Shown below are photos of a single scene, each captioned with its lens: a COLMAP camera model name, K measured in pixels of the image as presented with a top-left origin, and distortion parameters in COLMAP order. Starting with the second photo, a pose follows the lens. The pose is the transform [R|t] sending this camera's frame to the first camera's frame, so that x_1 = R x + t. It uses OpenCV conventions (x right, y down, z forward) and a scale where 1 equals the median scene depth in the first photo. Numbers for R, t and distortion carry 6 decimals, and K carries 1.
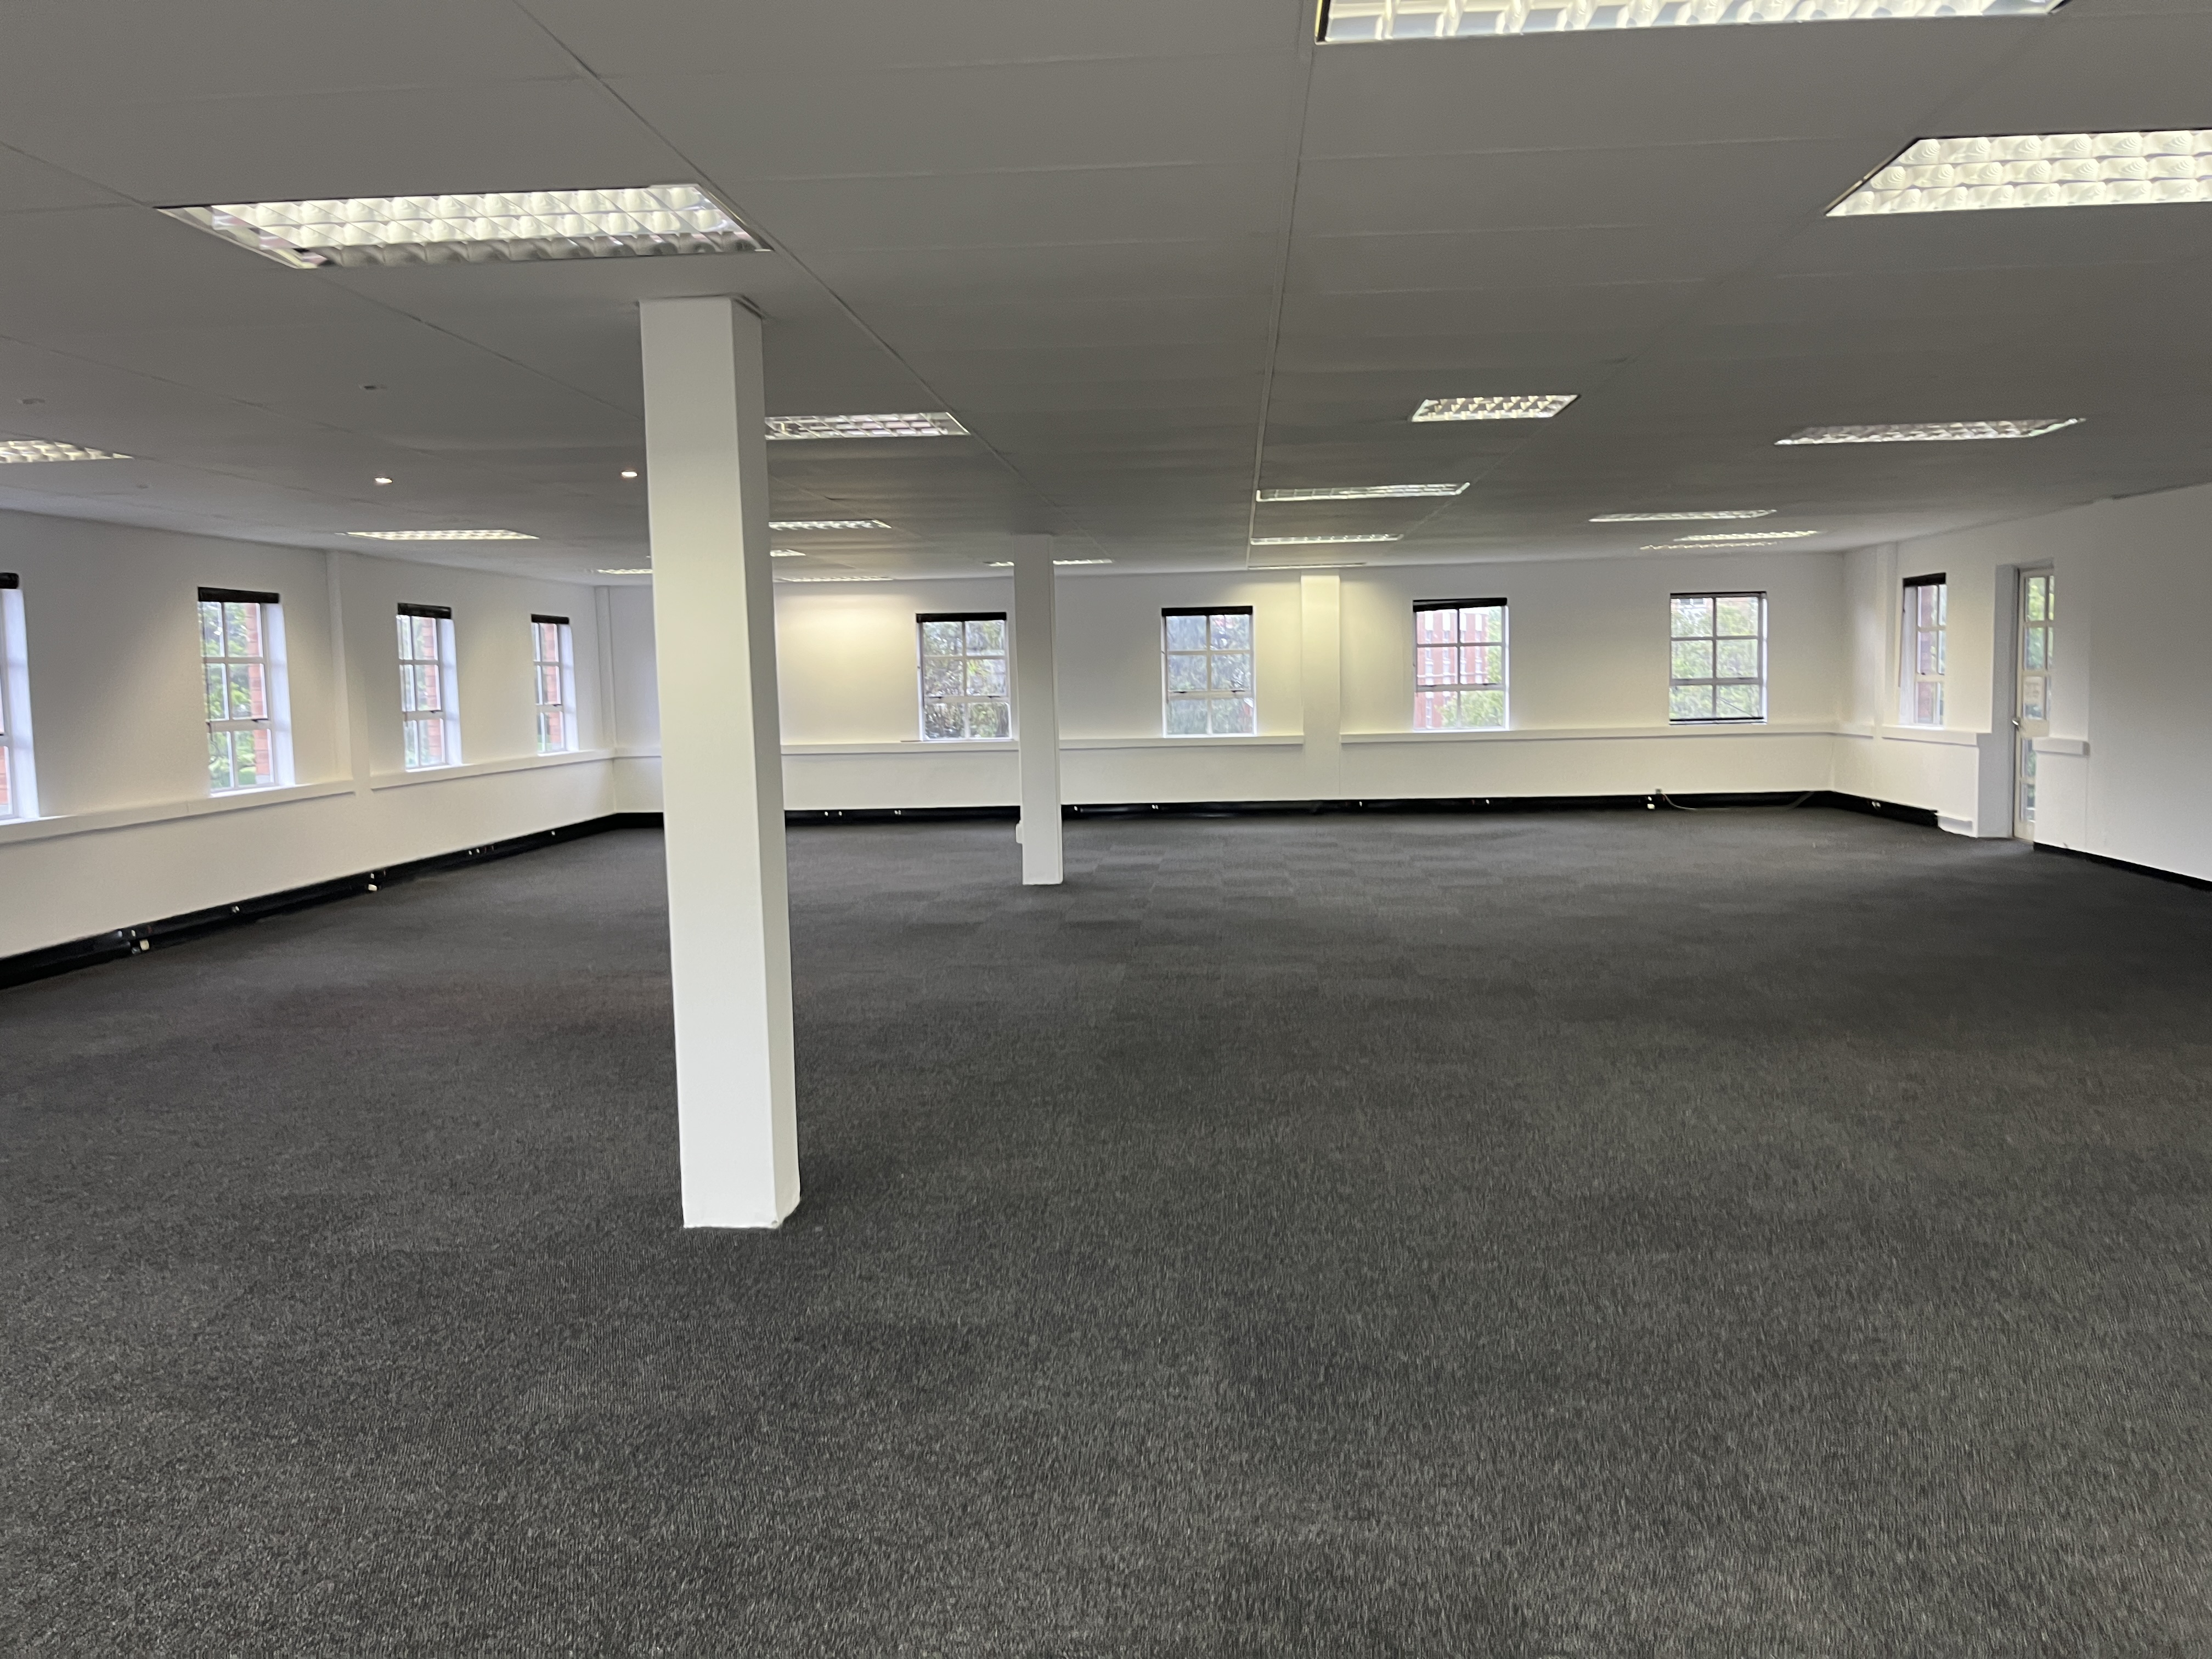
lens RADIAL K [[1668.1, 0, 1134.3], [0, 1668.1, 811.5], [0, 0, 1]] dist [0.058817, -0.090180]
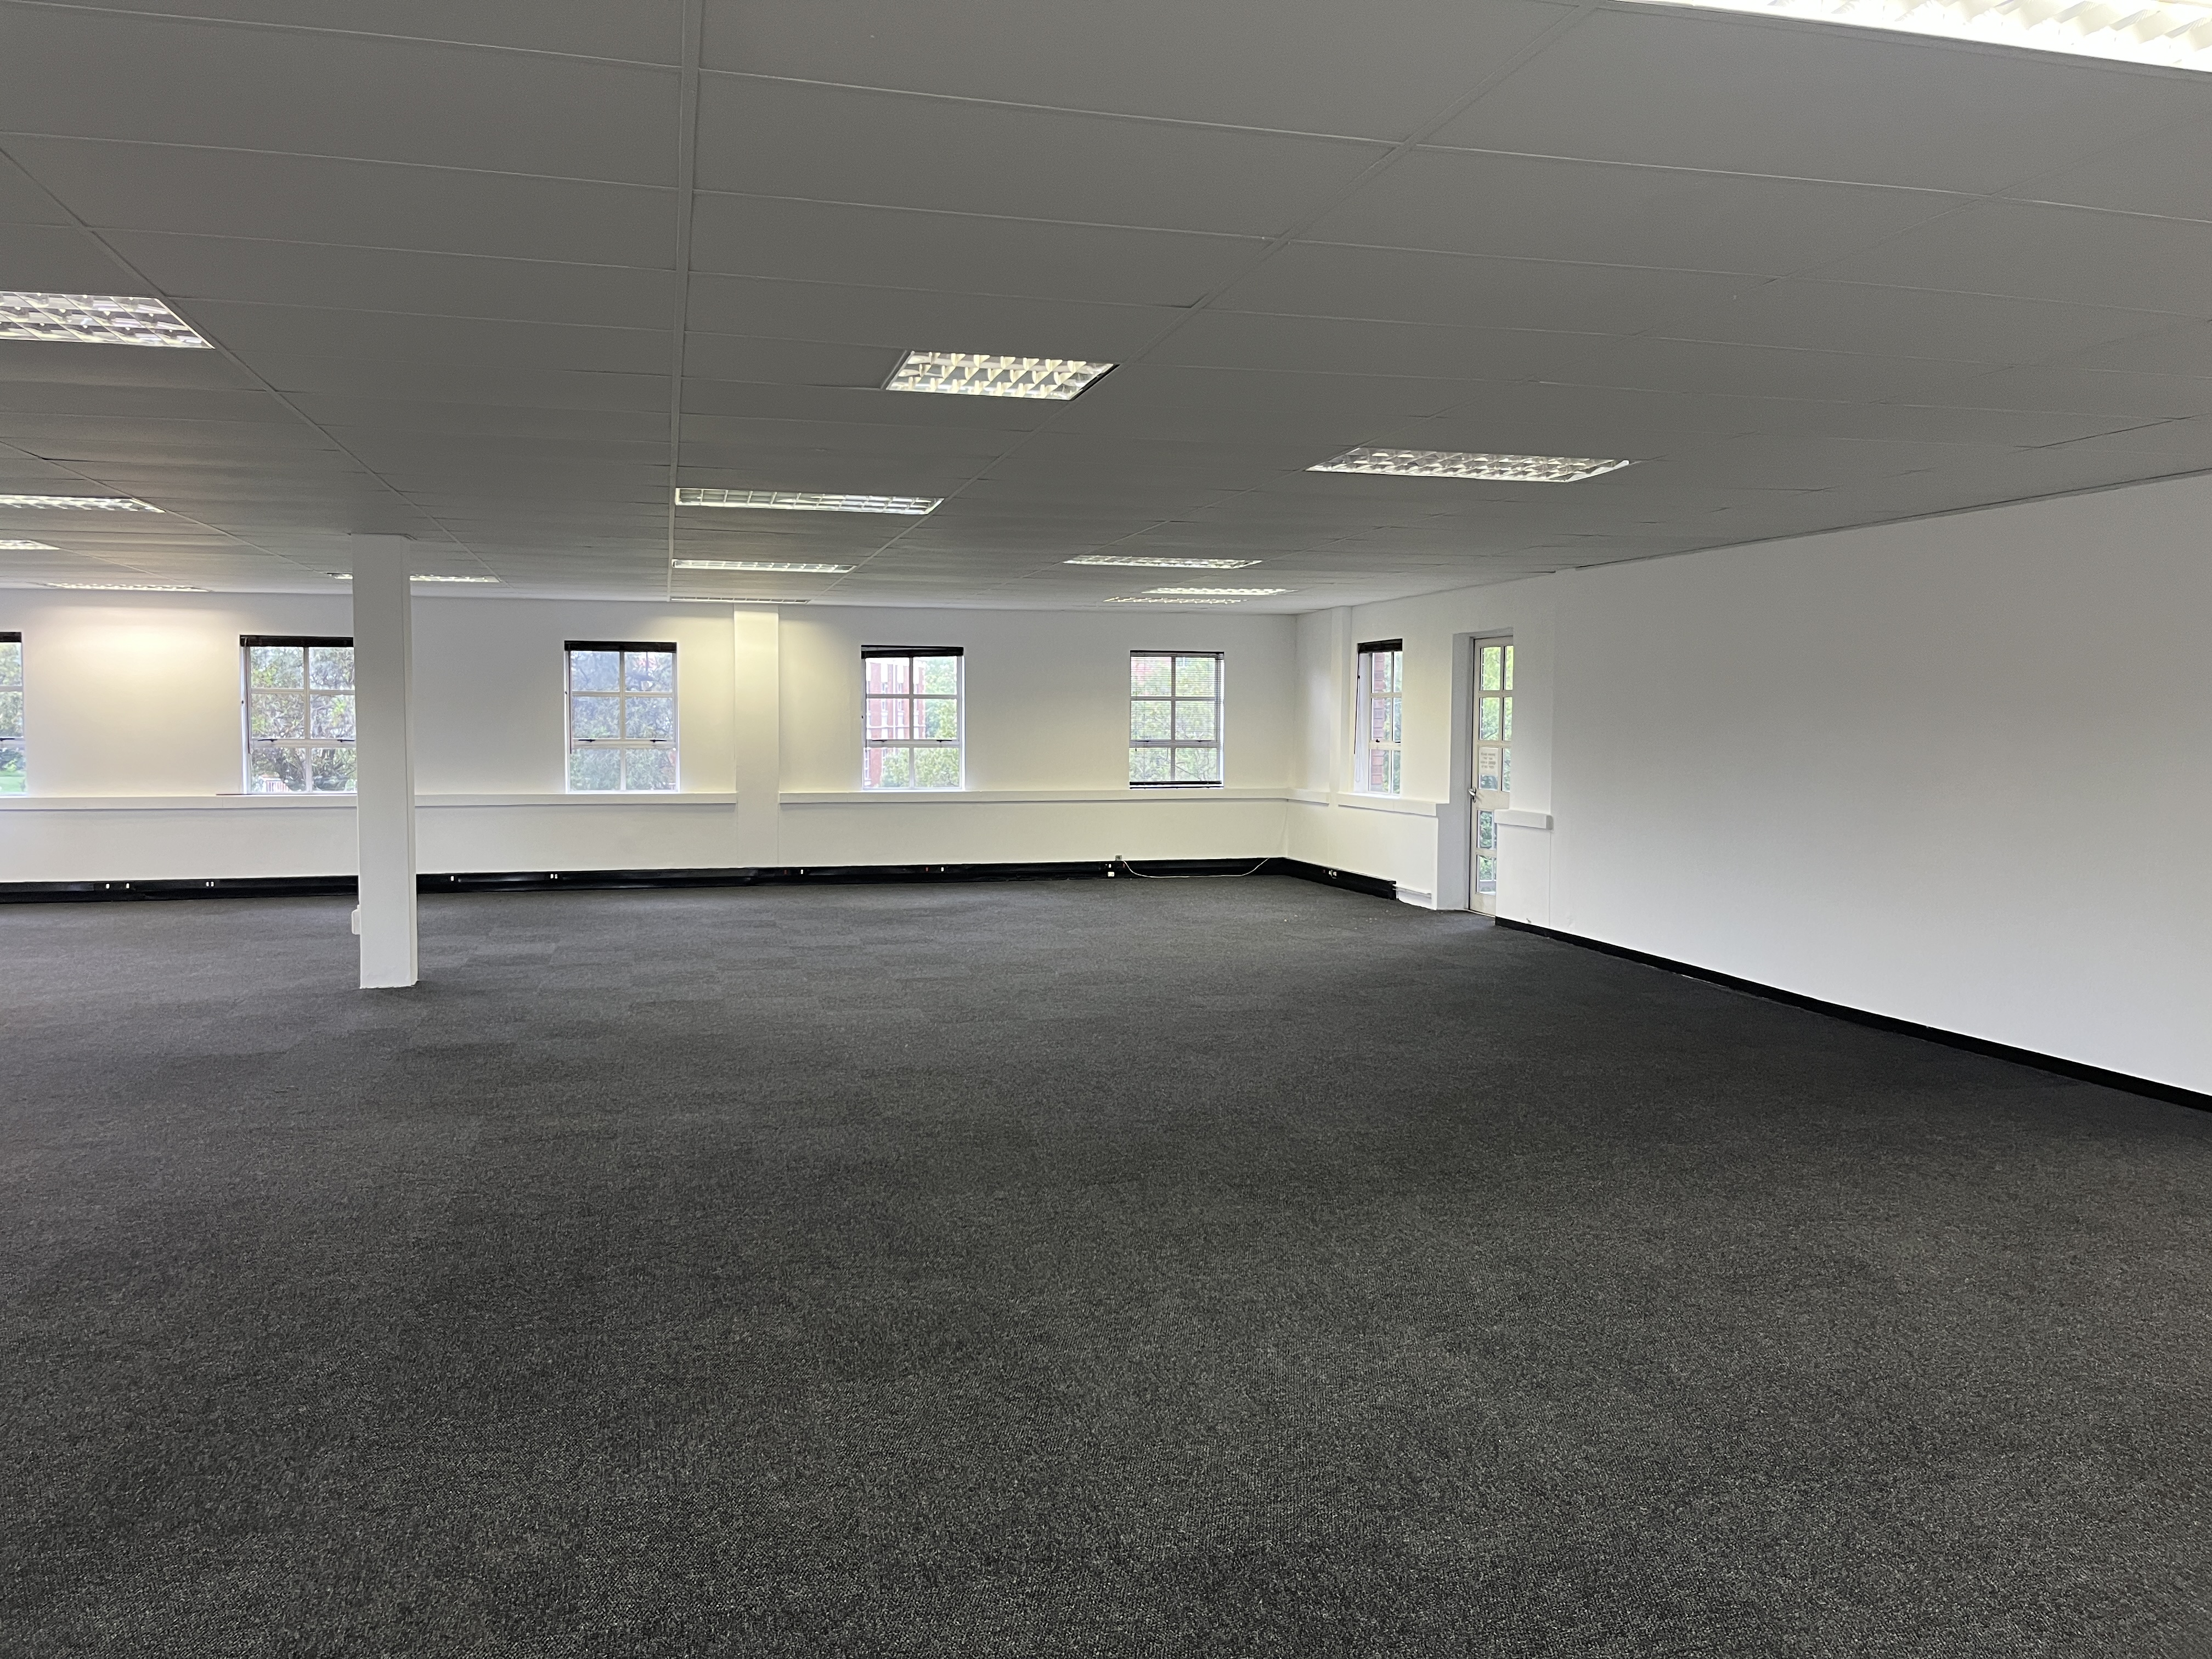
lens RADIAL K [[1664.8, 0, 1101.5], [0, 1664.8, 818.0], [0, 0, 1]] dist [0.060914, -0.084771]
pose [[0.950386, 0.008226, 0.310966, 0.014782], [-0.000212, 0.999667, -0.025796, -0.013237], [-0.311074, 0.024450, 0.950071, 0.141114]]
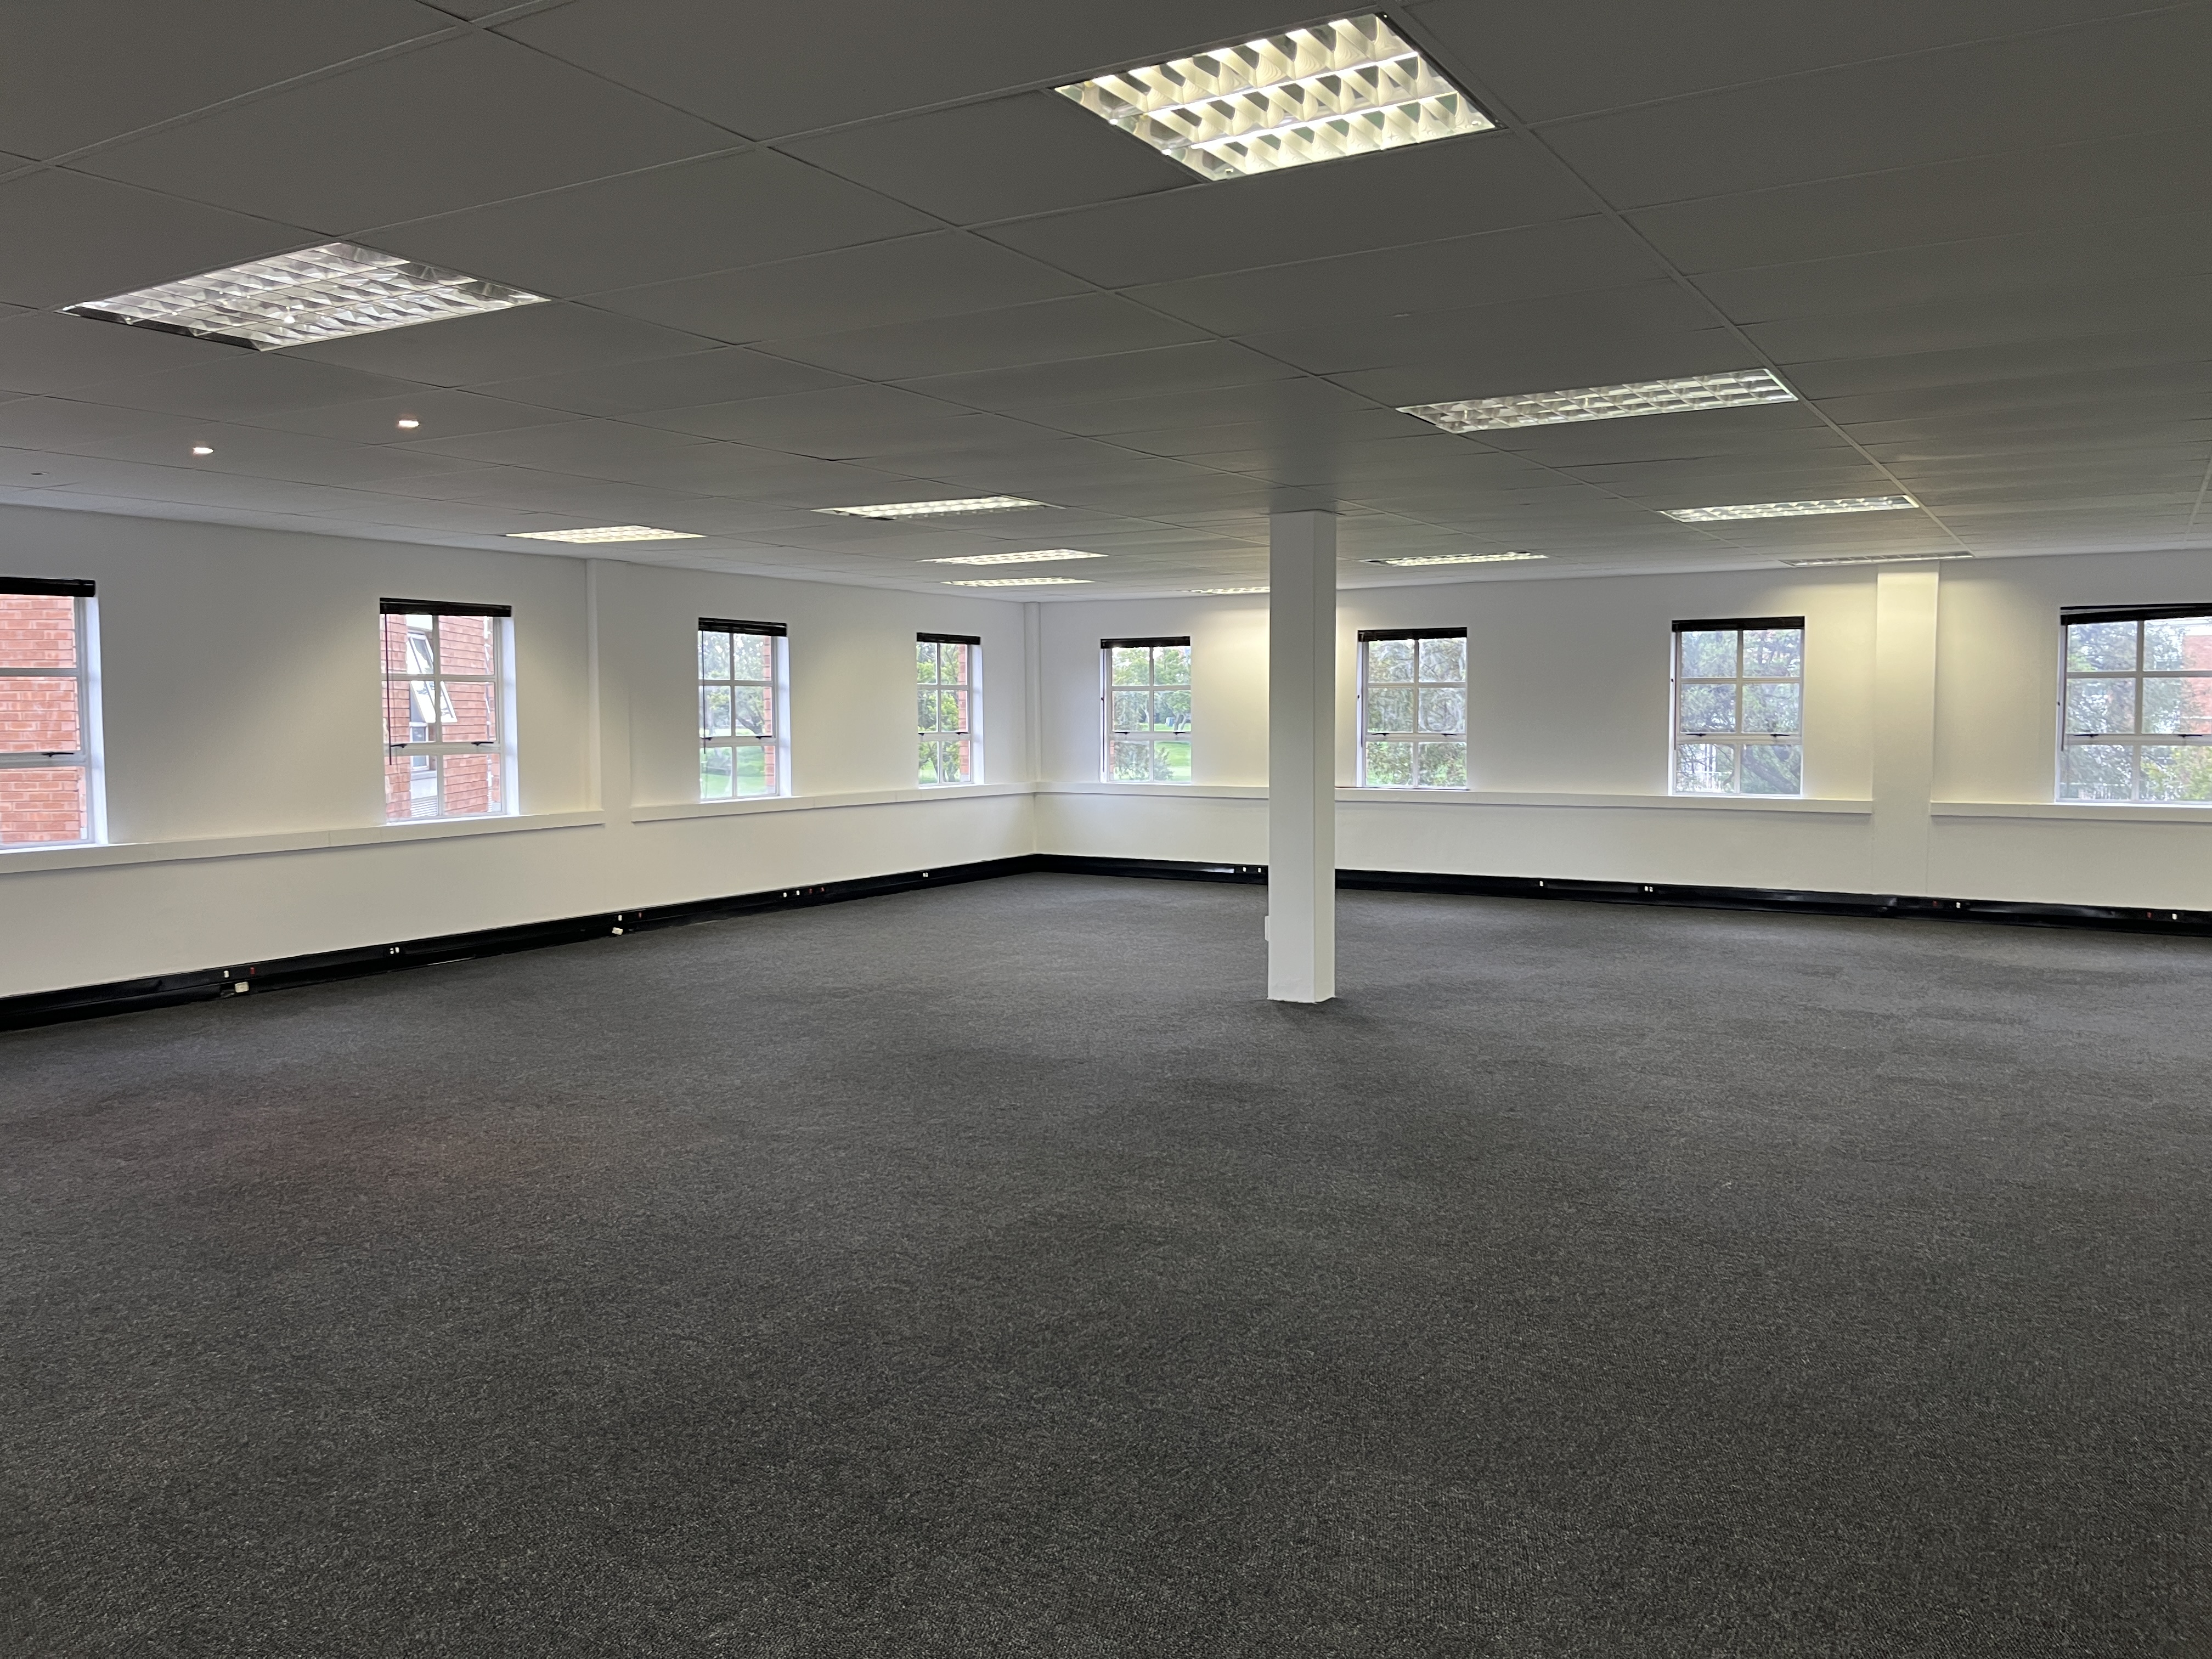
lens RADIAL K [[1668.1, 0, 1134.3], [0, 1668.1, 811.5], [0, 0, 1]] dist [0.058817, -0.090180]
pose [[0.889921, 0.046812, -0.453706, 0.185987], [-0.053910, 0.998542, -0.002715, -0.029058], [0.452917, 0.026876, 0.891147, 0.295867]]
